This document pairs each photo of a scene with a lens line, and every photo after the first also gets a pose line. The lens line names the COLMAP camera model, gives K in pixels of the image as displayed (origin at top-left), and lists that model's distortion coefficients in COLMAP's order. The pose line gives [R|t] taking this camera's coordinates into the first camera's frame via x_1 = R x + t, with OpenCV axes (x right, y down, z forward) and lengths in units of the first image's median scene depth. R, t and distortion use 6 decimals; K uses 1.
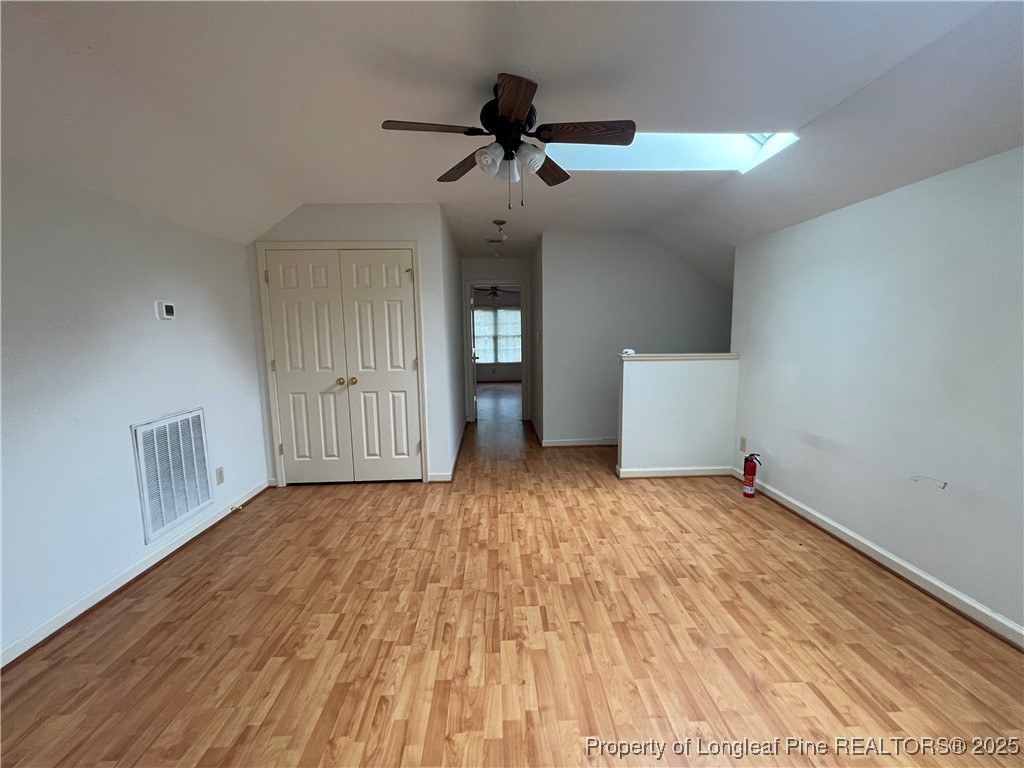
lens RADIAL K [[411.6, 0, 512.0], [0, 411.6, 384.0], [0, 0, 1]] dist [0.003515, 0.000036]
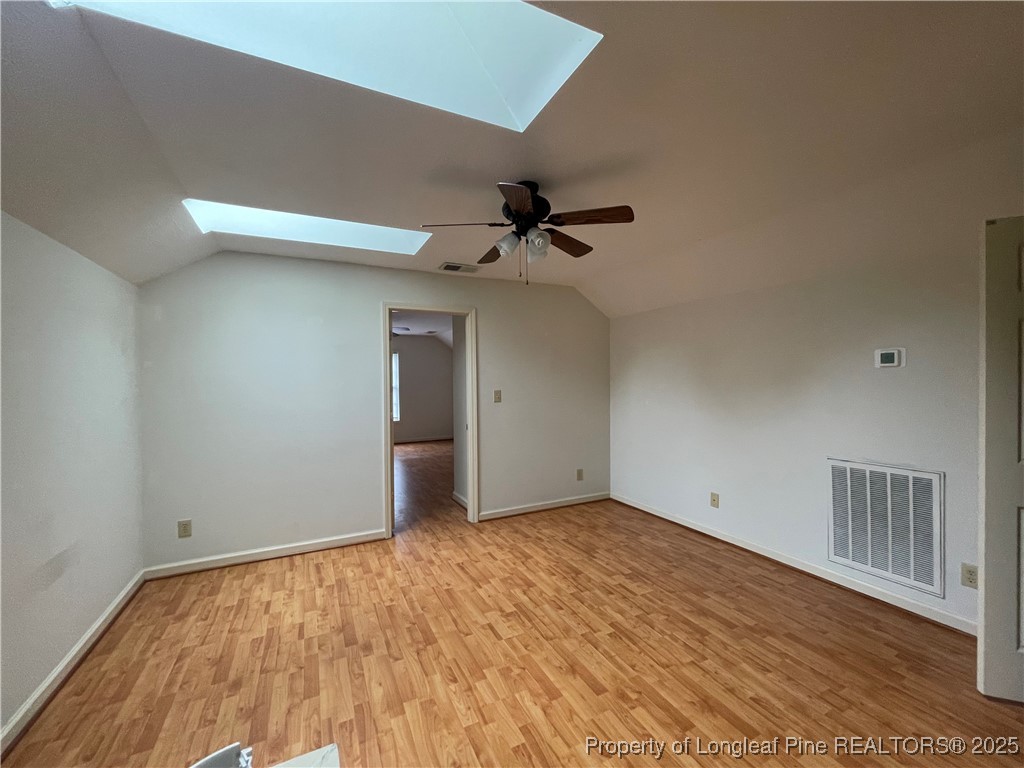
lens RADIAL K [[411.6, 0, 512.0], [0, 411.6, 384.0], [0, 0, 1]] dist [0.003515, 0.000036]
pose [[-0.912294, 0.026152, -0.408699, 0.460206], [-0.028503, 0.991484, 0.127068, -0.263544], [0.408542, 0.127573, -0.903780, 1.854302]]
